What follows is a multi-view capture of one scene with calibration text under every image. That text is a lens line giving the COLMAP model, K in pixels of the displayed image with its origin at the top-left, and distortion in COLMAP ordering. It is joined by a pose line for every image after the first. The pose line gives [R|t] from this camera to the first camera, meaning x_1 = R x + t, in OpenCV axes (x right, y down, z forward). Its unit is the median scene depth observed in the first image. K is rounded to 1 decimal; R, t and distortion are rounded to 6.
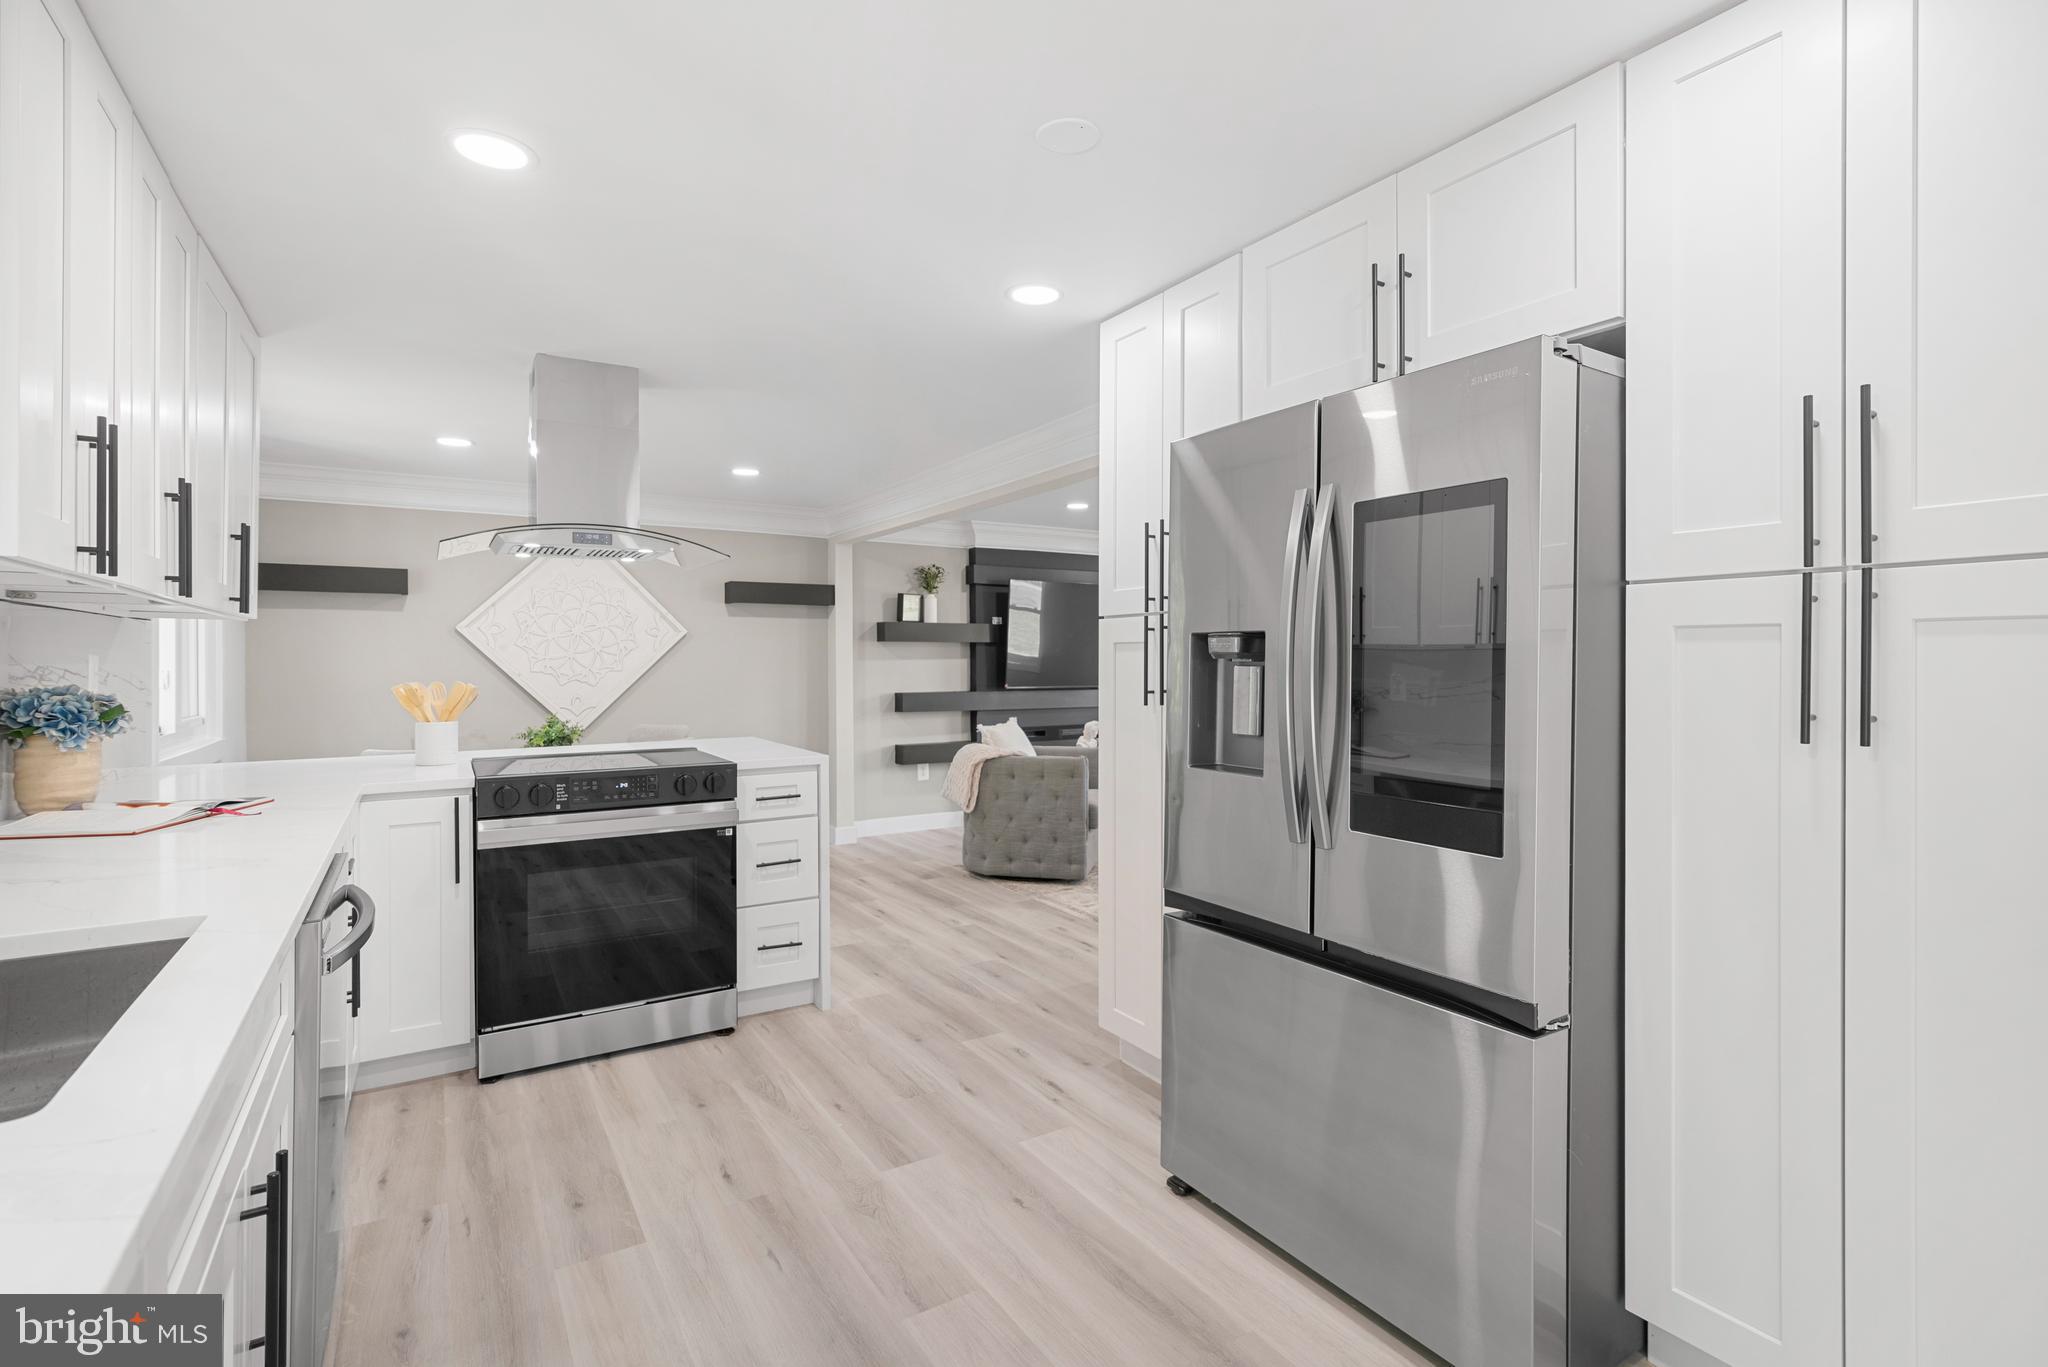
lens RADIAL K [[948.9, 0, 1027.5], [0, 948.9, 656.7], [0, 0, 1]] dist [0.003738, 0.000761]
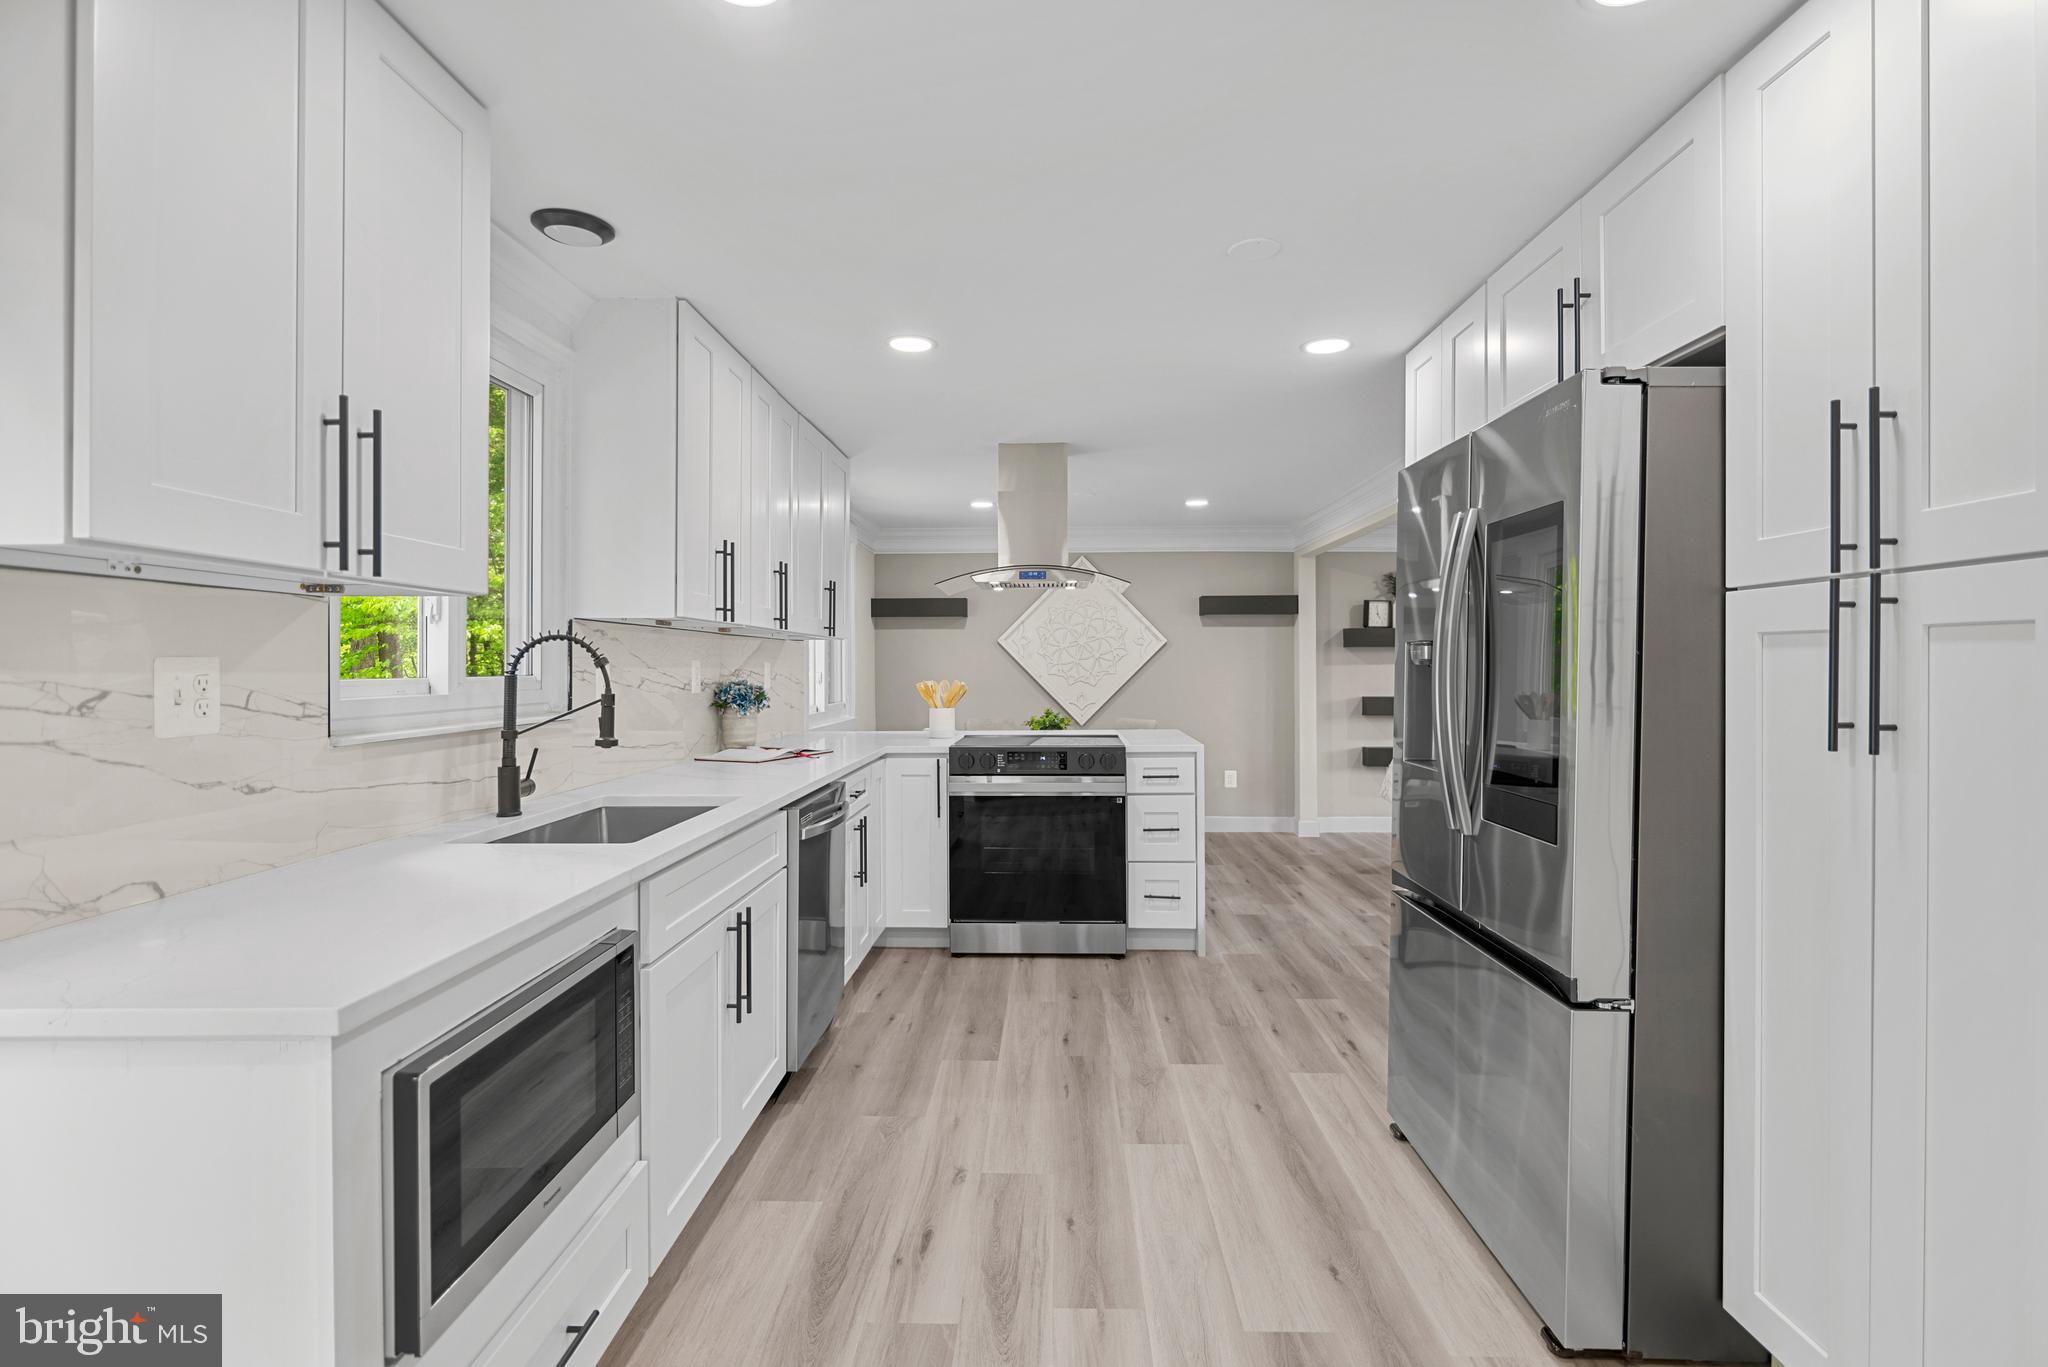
lens RADIAL K [[946.3, 0, 1039.5], [0, 946.3, 662.1], [0, 0, 1]] dist [-0.001468, 0.000315]
pose [[0.836306, -0.001959, -0.548260, 0.317883], [0.002501, 0.999997, 0.000242, -0.001777], [0.548258, -0.001574, 0.836308, -0.131960]]
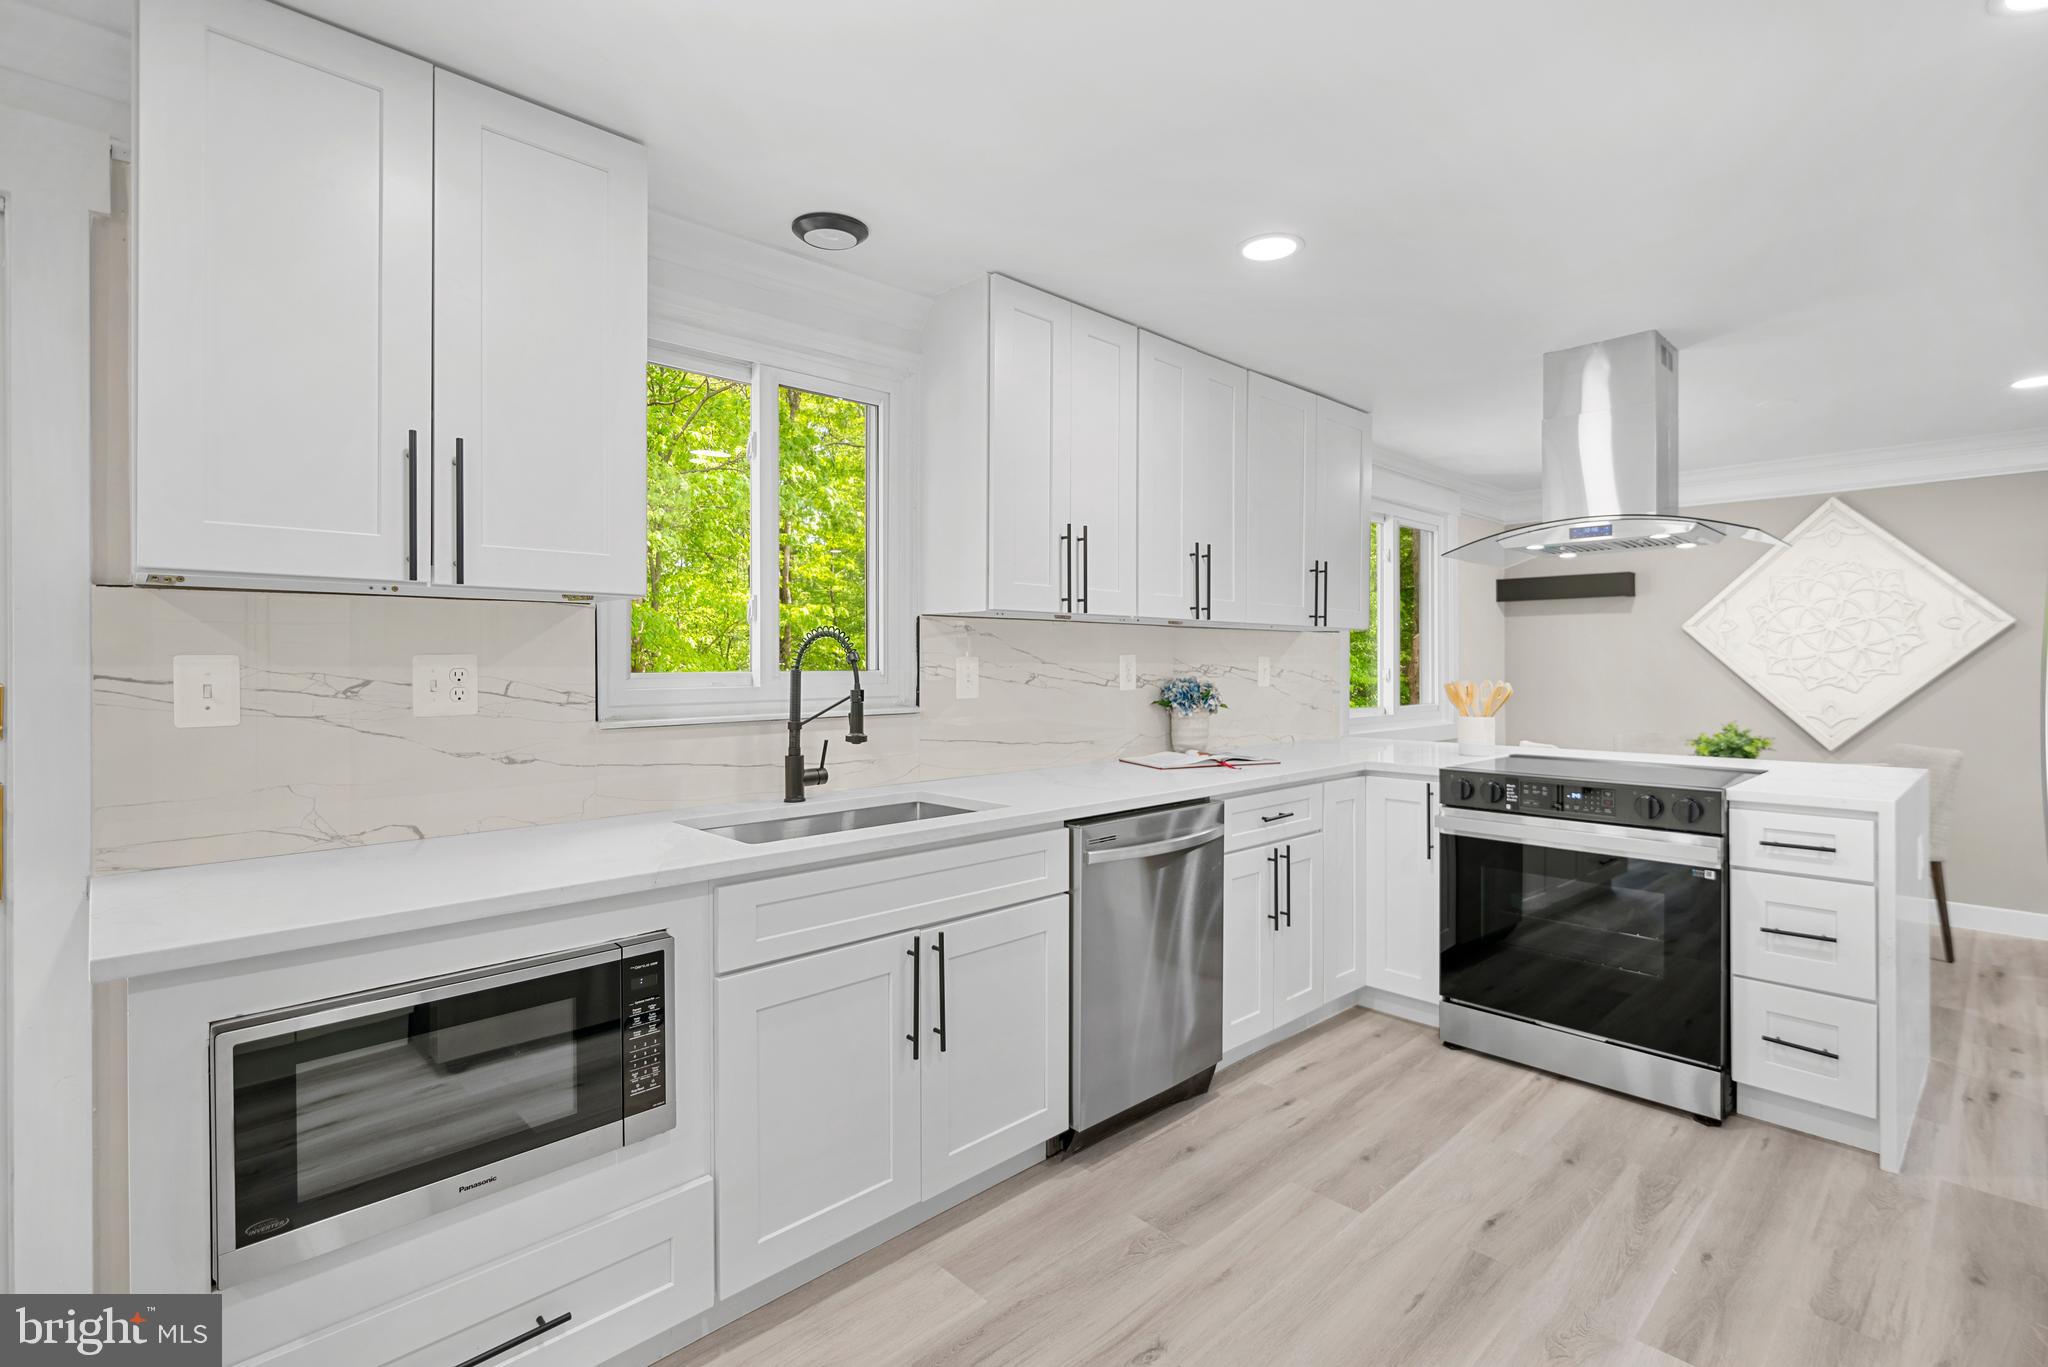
lens RADIAL K [[946.3, 0, 1039.5], [0, 946.3, 662.1], [0, 0, 1]] dist [-0.001468, 0.000315]
pose [[0.207685, 0.002794, -0.978192, 0.381990], [0.003681, 0.999987, 0.003638, -0.001124], [0.978189, -0.004356, 0.207672, 0.301563]]
